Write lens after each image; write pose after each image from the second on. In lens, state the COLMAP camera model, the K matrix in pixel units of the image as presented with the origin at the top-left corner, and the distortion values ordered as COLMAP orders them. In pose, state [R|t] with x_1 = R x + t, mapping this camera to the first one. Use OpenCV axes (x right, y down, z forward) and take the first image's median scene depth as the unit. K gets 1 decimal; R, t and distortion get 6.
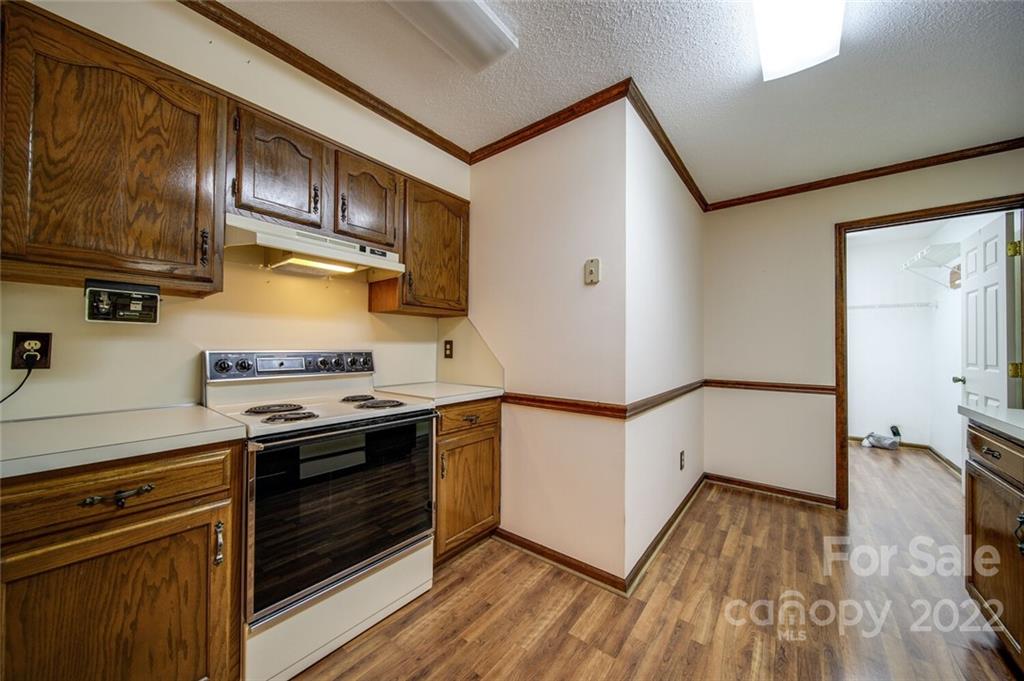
lens RADIAL K [[356.3, 0, 521.7], [0, 356.3, 340.3], [0, 0, 1]] dist [-0.004515, 0.001360]
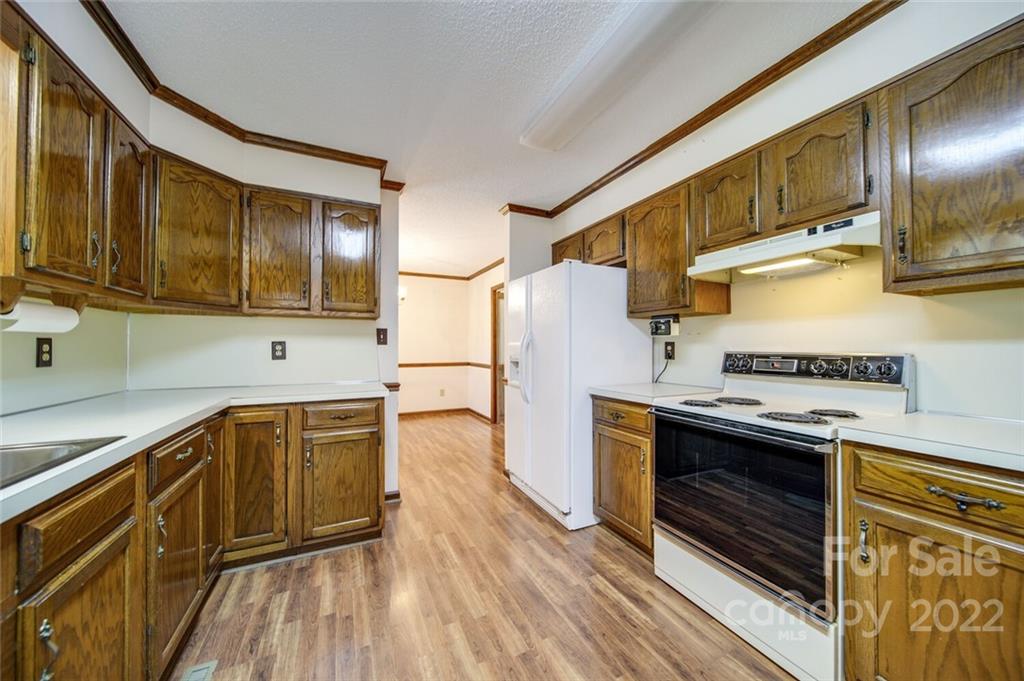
lens RADIAL K [[356.3, 0, 514.4], [0, 356.3, 342.8], [0, 0, 1]] dist [-0.004515, 0.001360]
pose [[-0.447097, -0.017844, -0.894307, 0.640795], [0.012449, 0.999580, -0.026168, 0.018494], [0.894399, -0.022833, -0.446687, 0.785440]]
